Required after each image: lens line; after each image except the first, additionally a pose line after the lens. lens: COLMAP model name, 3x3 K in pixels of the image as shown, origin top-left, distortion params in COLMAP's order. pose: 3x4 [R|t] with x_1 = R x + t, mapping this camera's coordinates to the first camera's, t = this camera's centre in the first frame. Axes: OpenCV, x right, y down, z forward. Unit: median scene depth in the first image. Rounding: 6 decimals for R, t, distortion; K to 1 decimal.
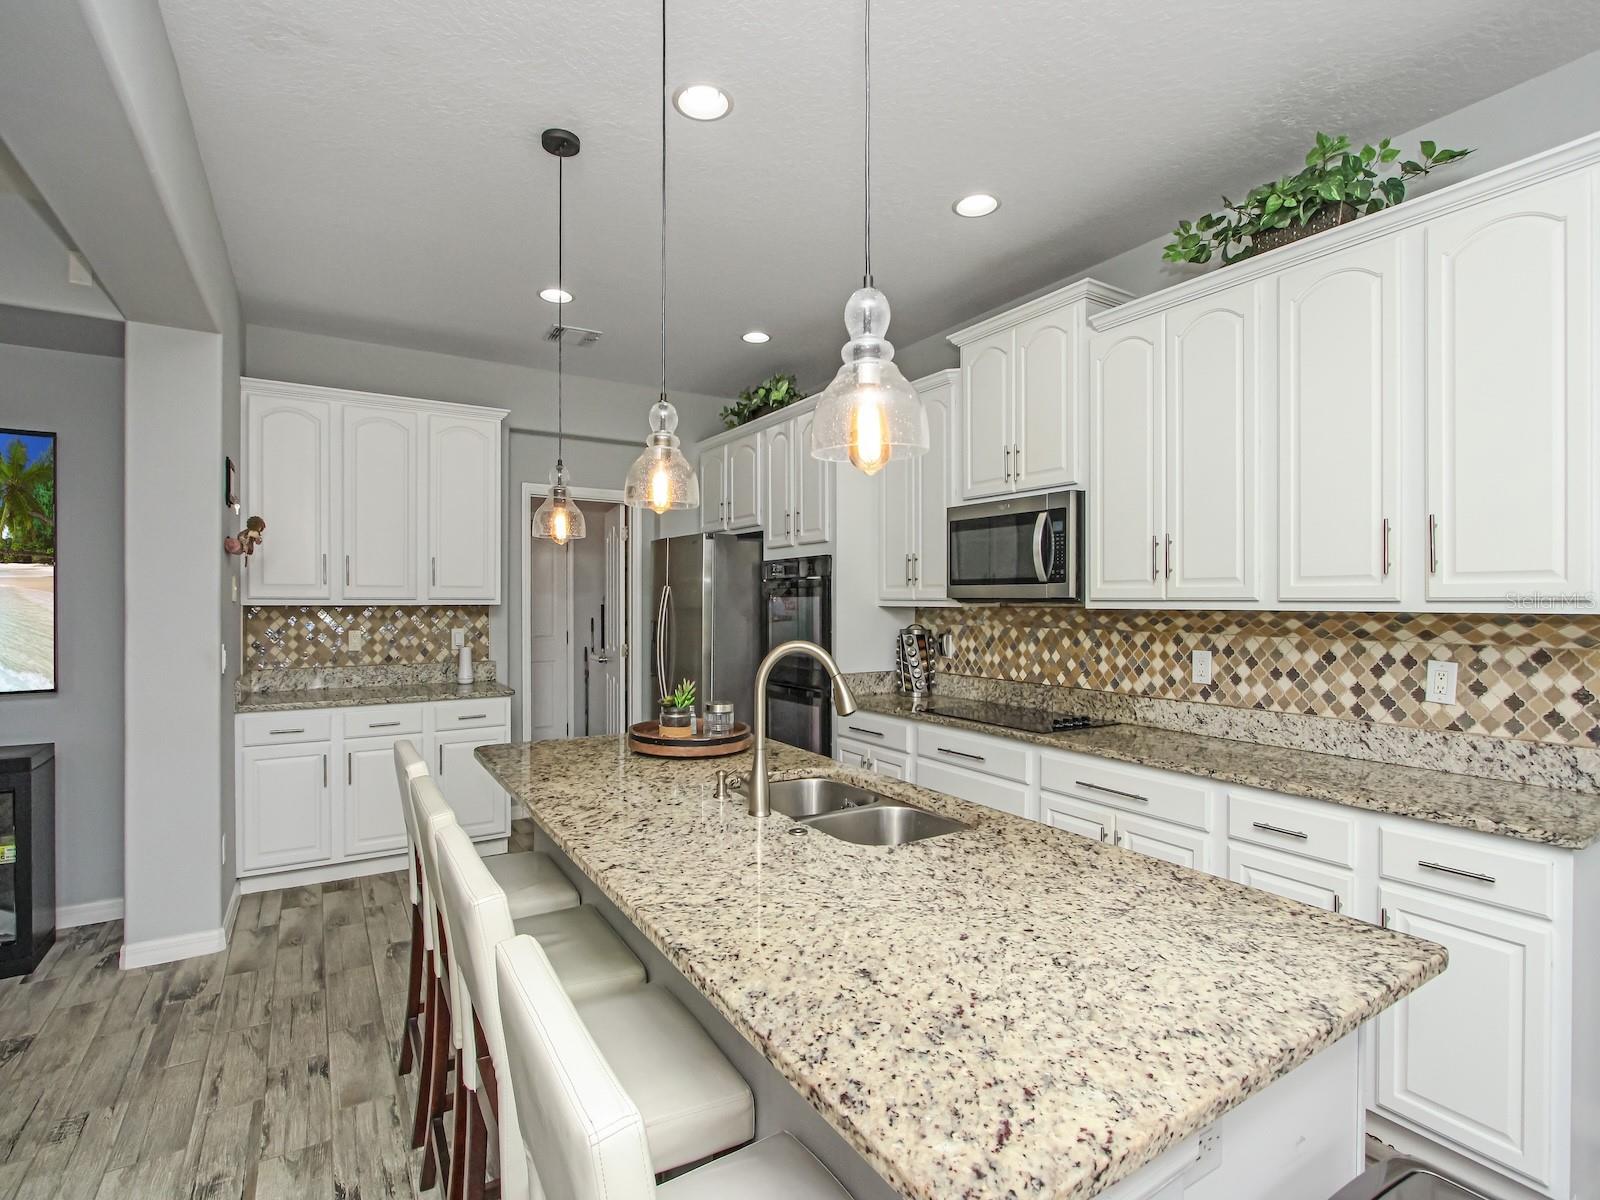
lens RADIAL K [[767.5, 0, 795.2], [0, 767.5, 604.5], [0, 0, 1]] dist [-0.014417, 0.000643]
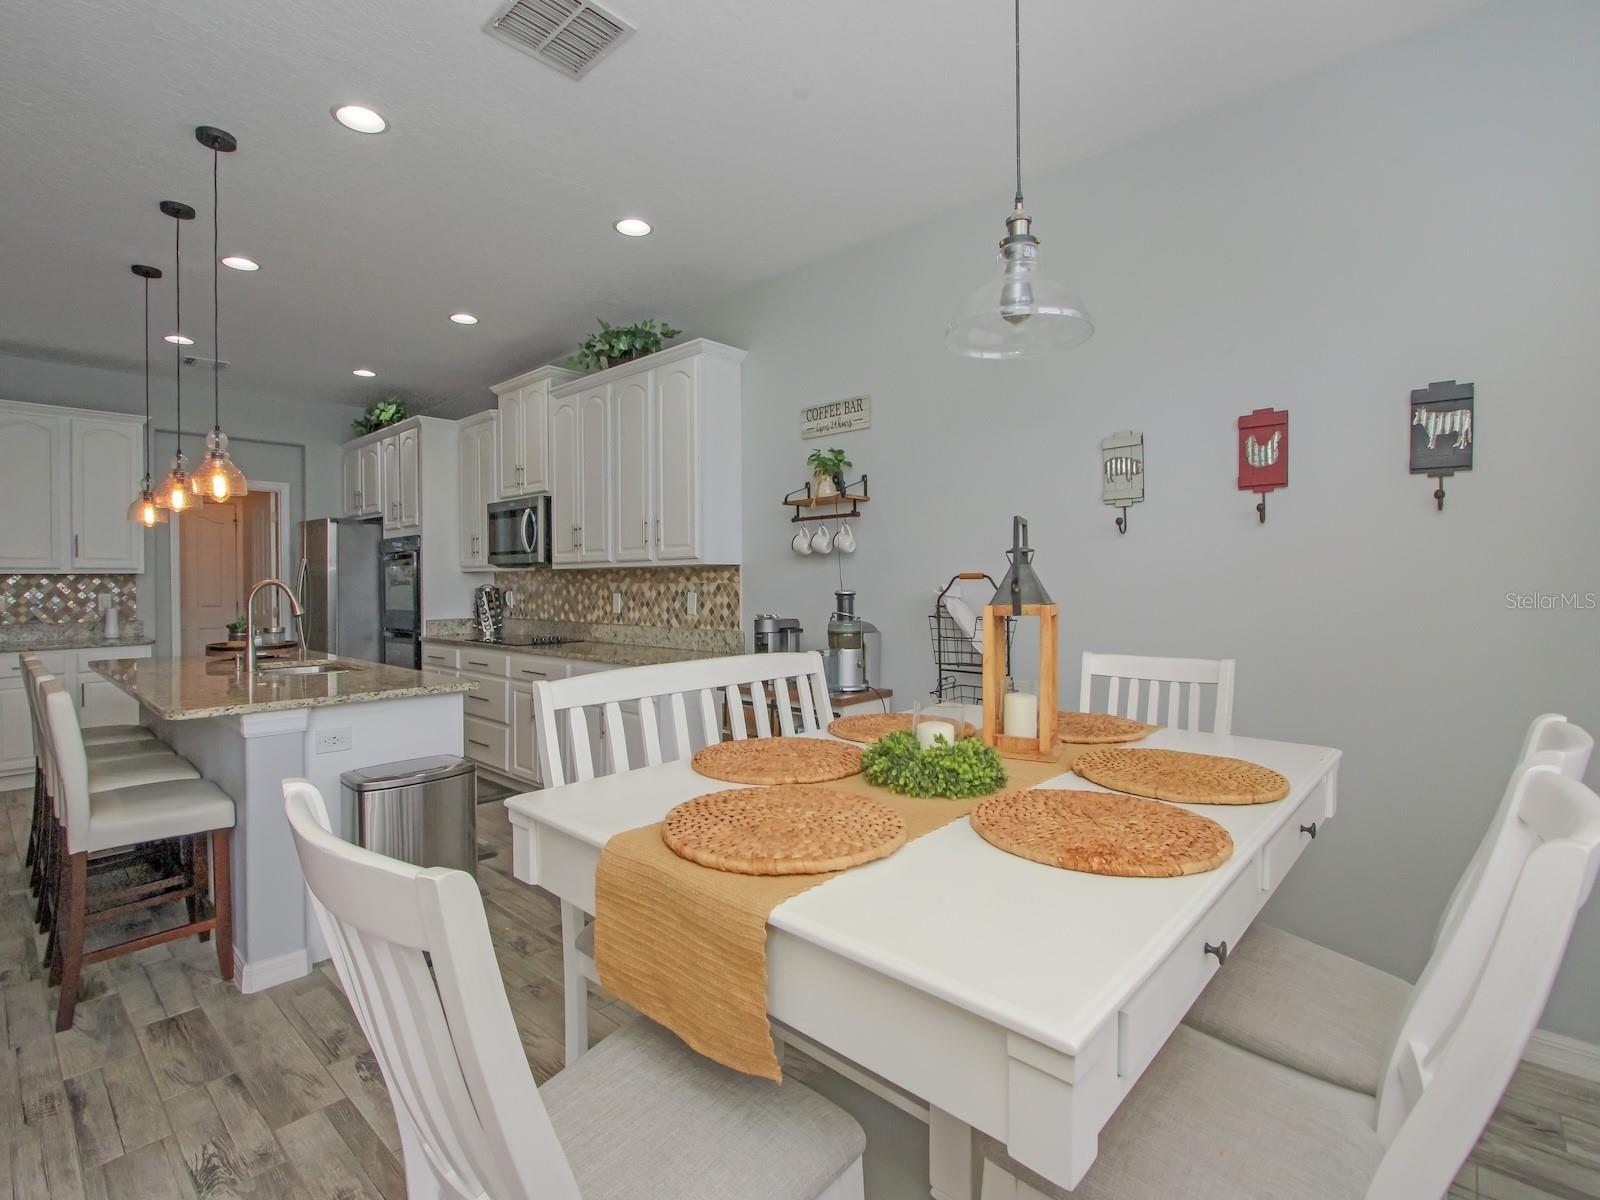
lens RADIAL K [[764.2, 0, 804.4], [0, 764.2, 584.9], [0, 0, 1]] dist [-0.011942, 0.000001]
pose [[0.961437, -0.010639, 0.274820, 0.434658], [0.010975, 0.999940, 0.000315, 0.042695], [-0.274807, 0.002713, 0.961496, -0.671261]]
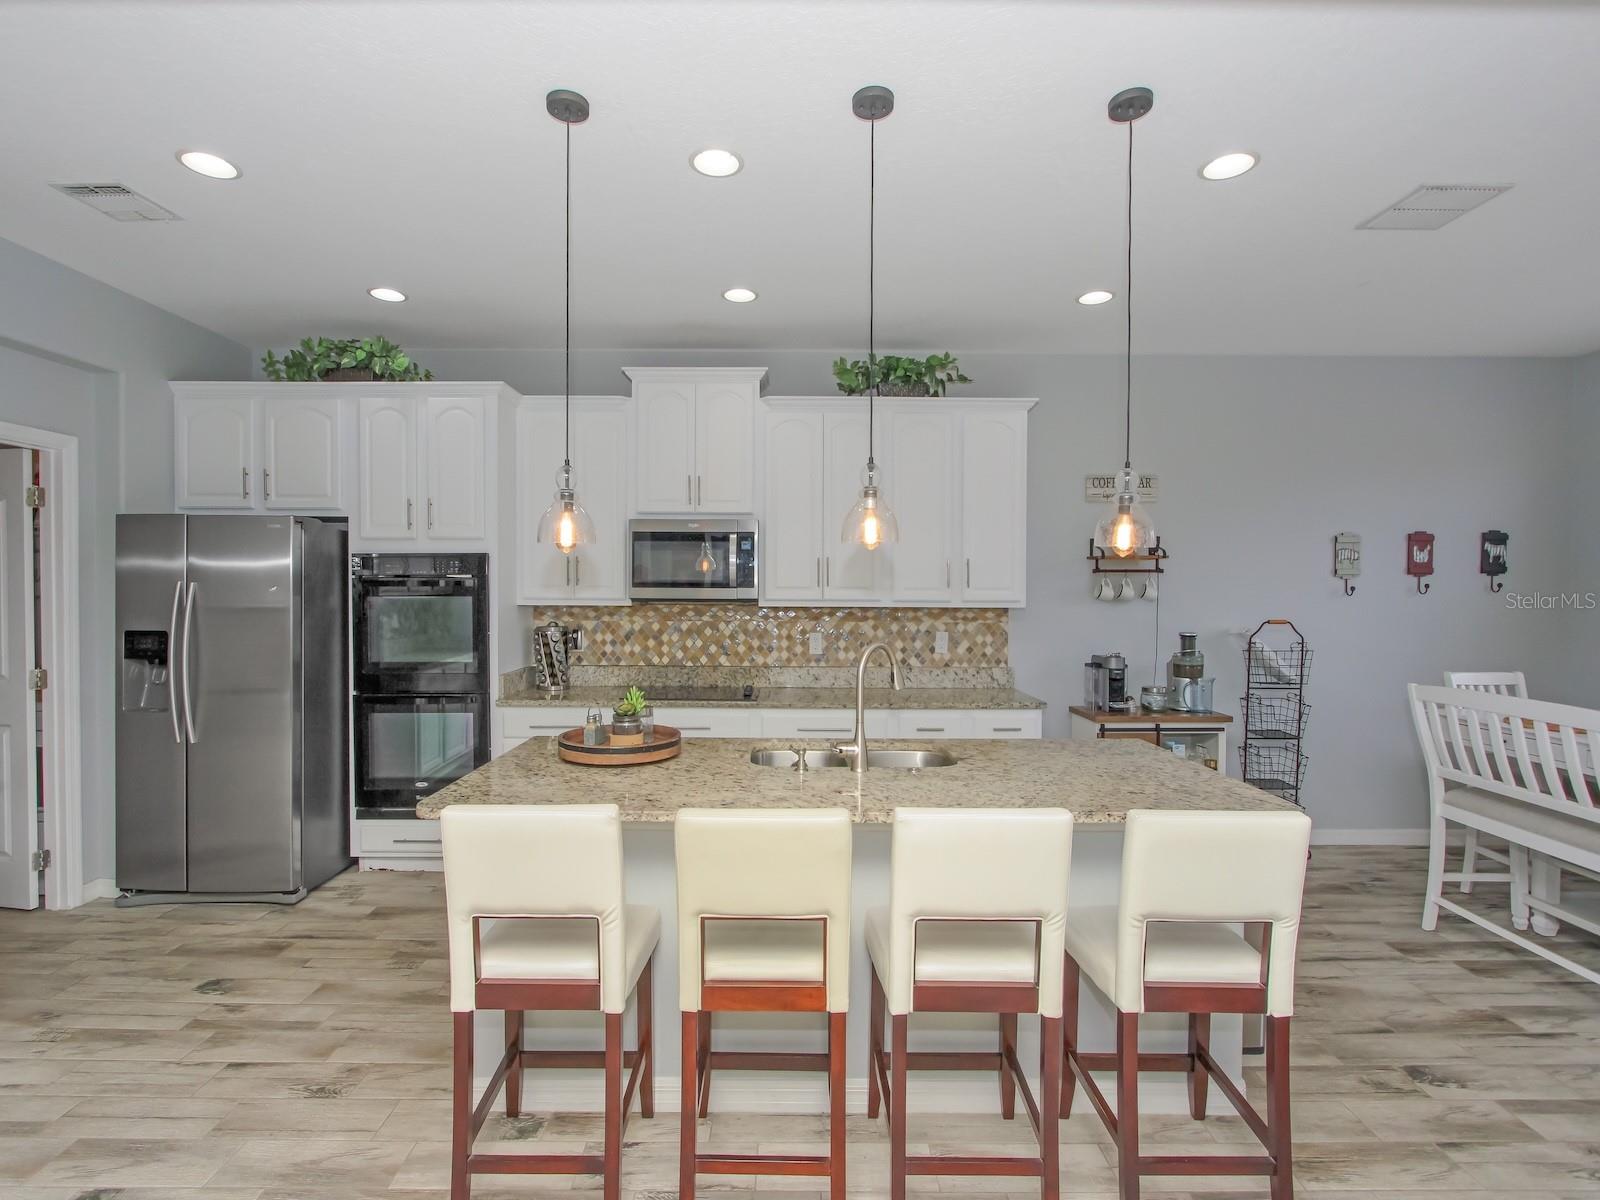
lens RADIAL K [[742.2, 0, 792.8], [0, 742.2, 595.0], [0, 0, 1]] dist [-0.009970, 0.000567]
pose [[0.524303, -0.009721, 0.851476, -0.704587], [-0.000259, 0.999933, 0.011576, -0.029935], [-0.851532, -0.006290, 0.524266, 0.239993]]
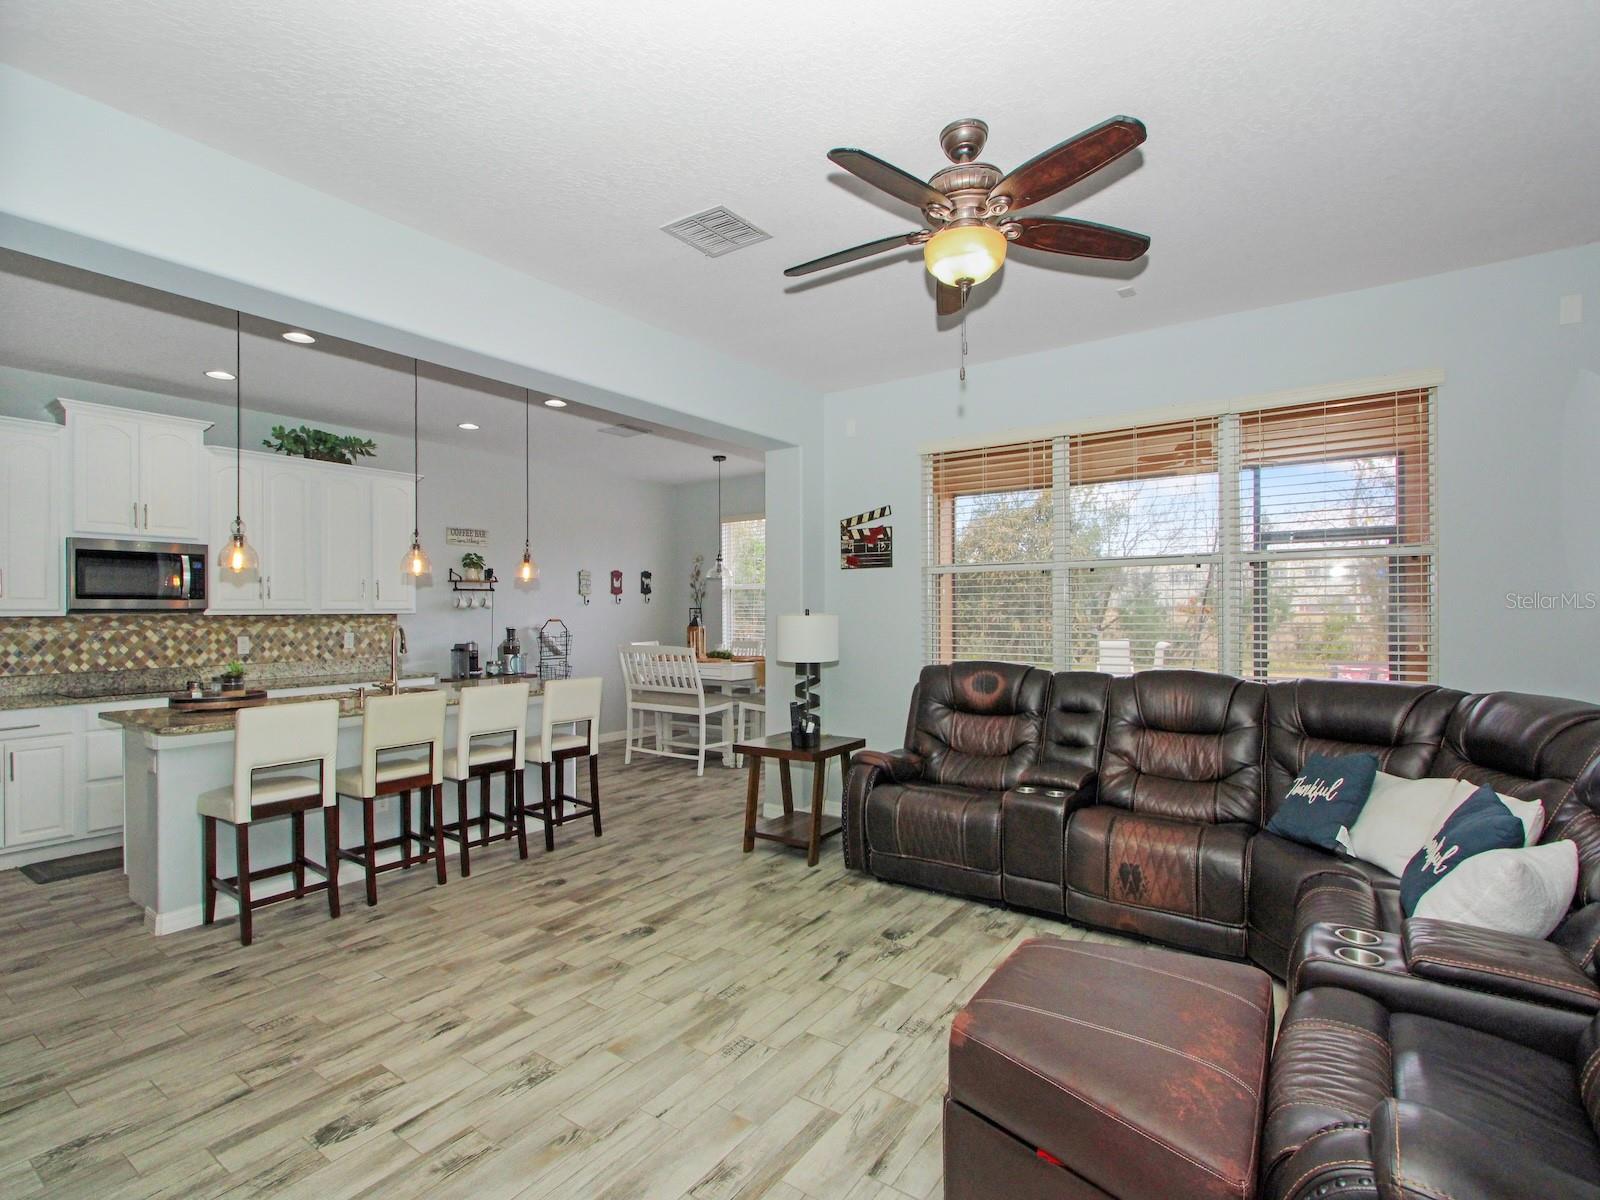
lens RADIAL K [[767.5, 0, 795.2], [0, 767.5, 604.5], [0, 0, 1]] dist [-0.014417, 0.000643]
pose [[-0.396181, 0.005965, 0.918153, -1.625121], [0.009368, 0.999953, -0.002454, -0.001739], [-0.918125, 0.007629, -0.396218, 0.454645]]
